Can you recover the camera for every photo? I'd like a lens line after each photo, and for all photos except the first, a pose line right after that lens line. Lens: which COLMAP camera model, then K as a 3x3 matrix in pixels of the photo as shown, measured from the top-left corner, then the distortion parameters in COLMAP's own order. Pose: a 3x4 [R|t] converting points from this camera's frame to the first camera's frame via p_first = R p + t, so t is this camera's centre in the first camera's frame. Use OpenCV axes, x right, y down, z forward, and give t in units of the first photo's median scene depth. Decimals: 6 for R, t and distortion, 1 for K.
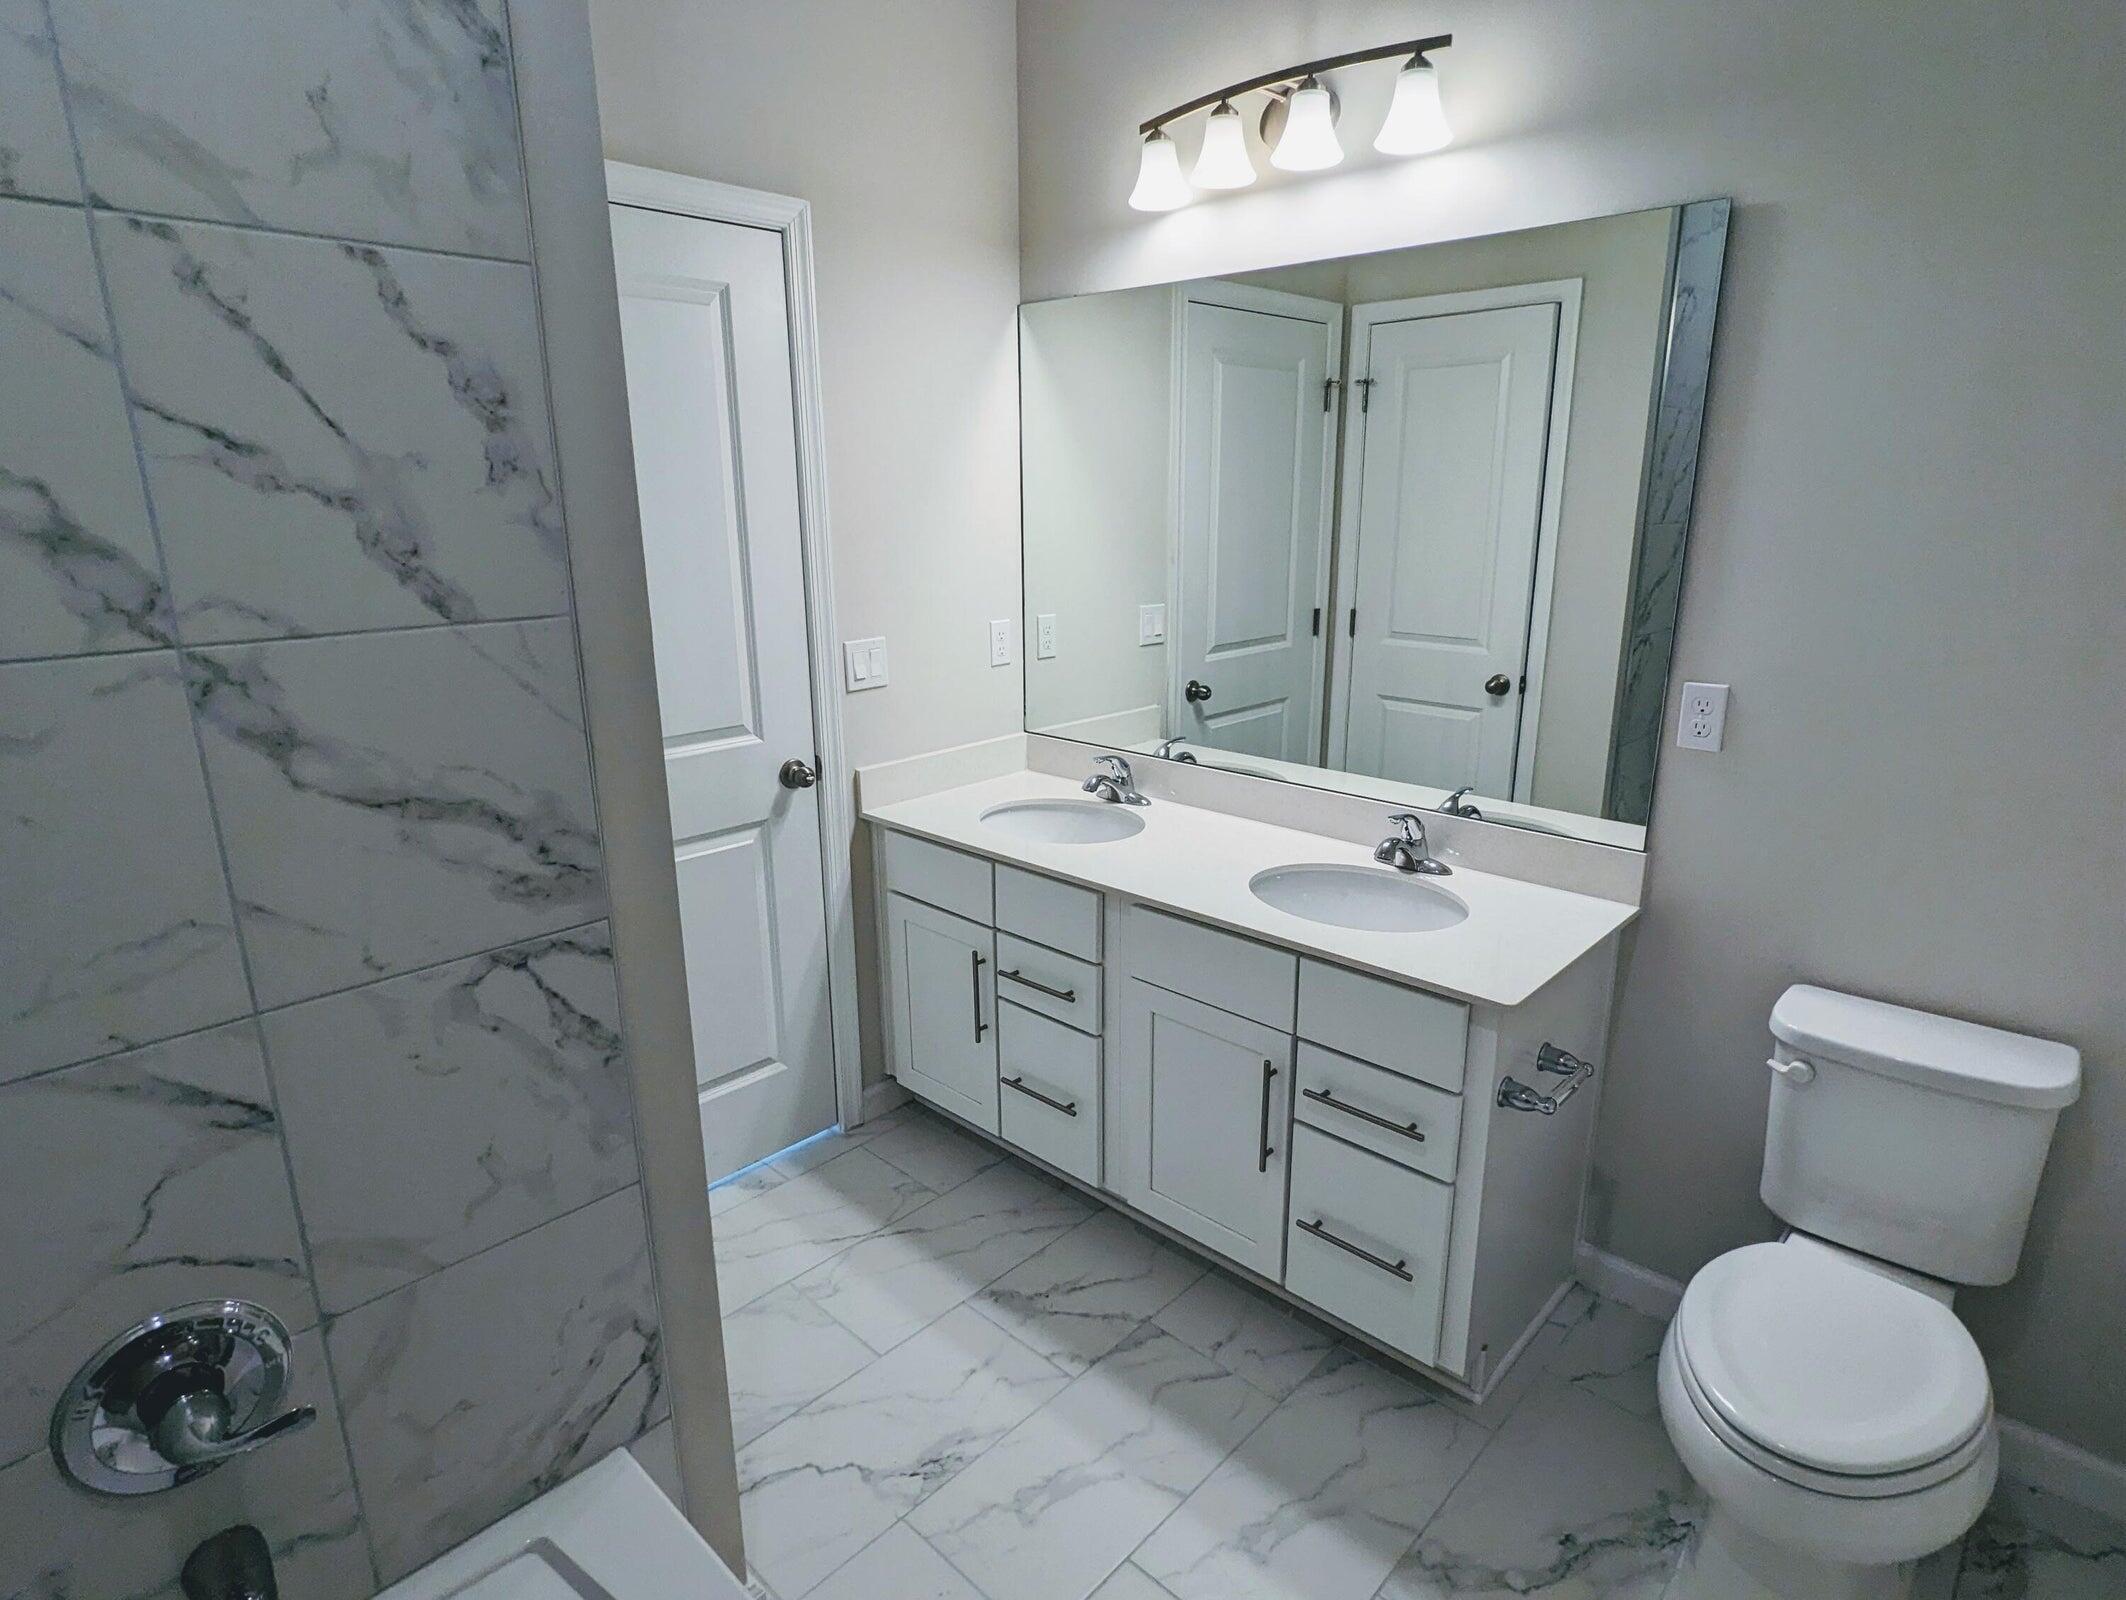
lens RADIAL K [[1142.4, 0, 1063.0], [0, 1142.4, 800.0], [0, 0, 1]] dist [0.001936, 0.000192]
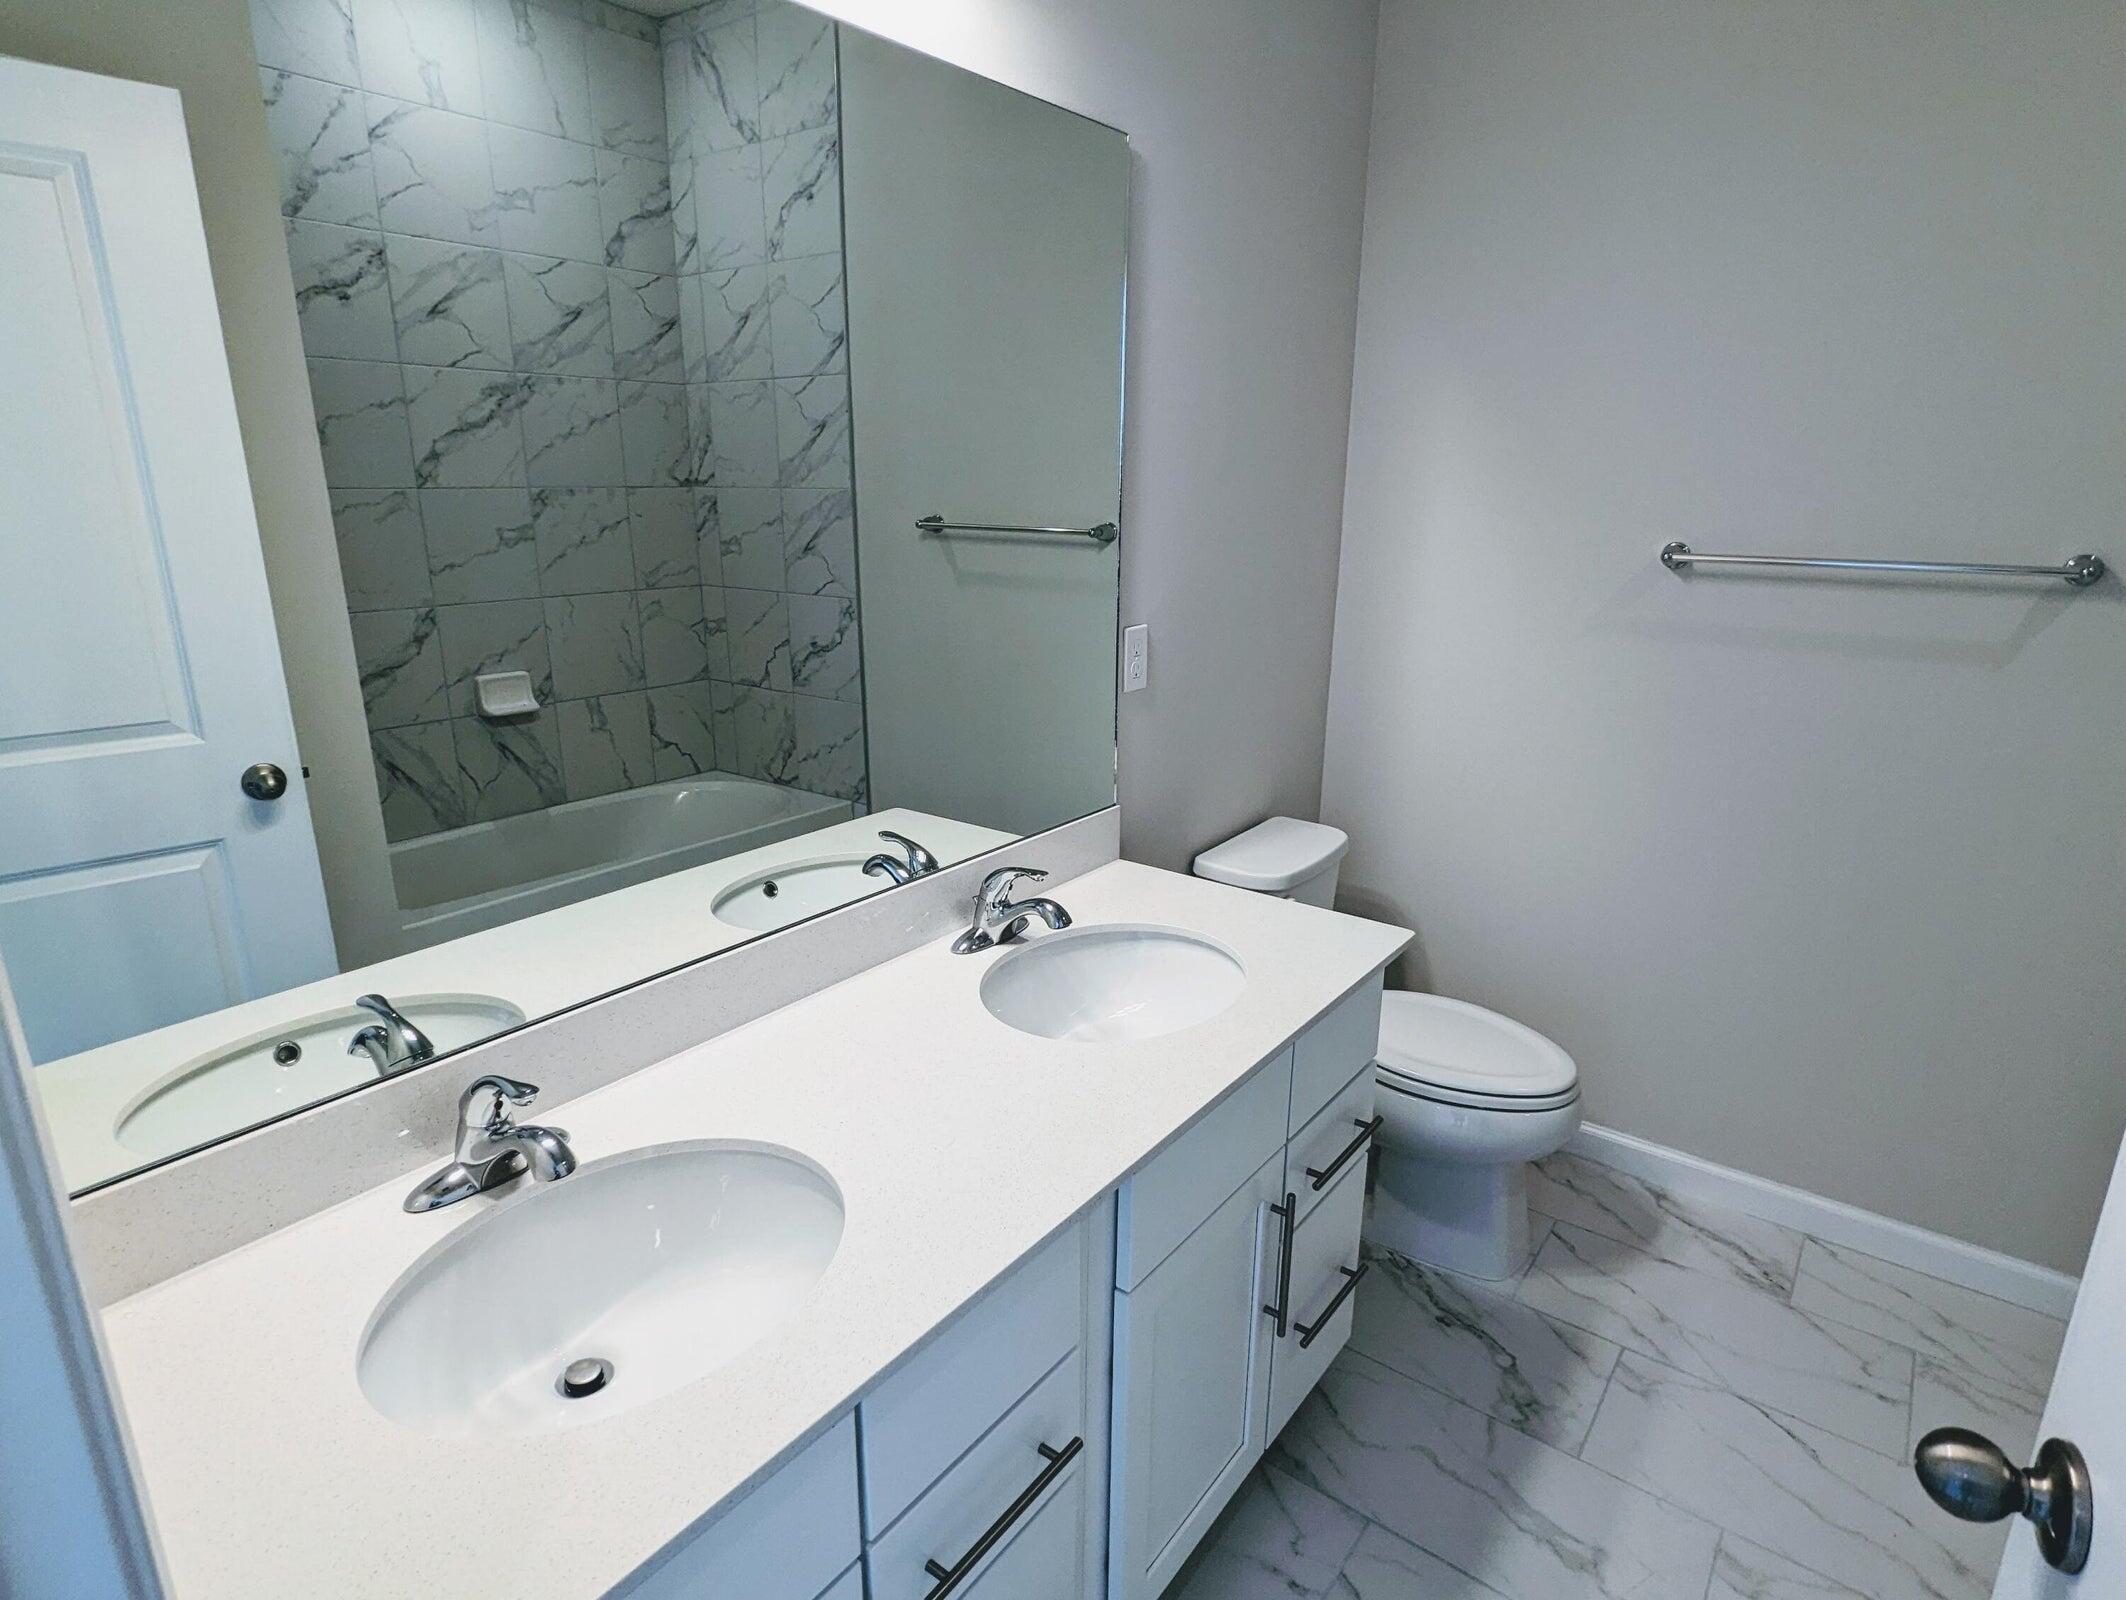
lens RADIAL K [[1142.4, 0, 1063.0], [0, 1142.4, 800.0], [0, 0, 1]] dist [0.001936, 0.000192]
pose [[-0.088363, -0.256150, 0.962590, -0.478865], [0.280753, 0.920786, 0.270798, -0.257065], [-0.955704, 0.294178, -0.009449, 1.113568]]
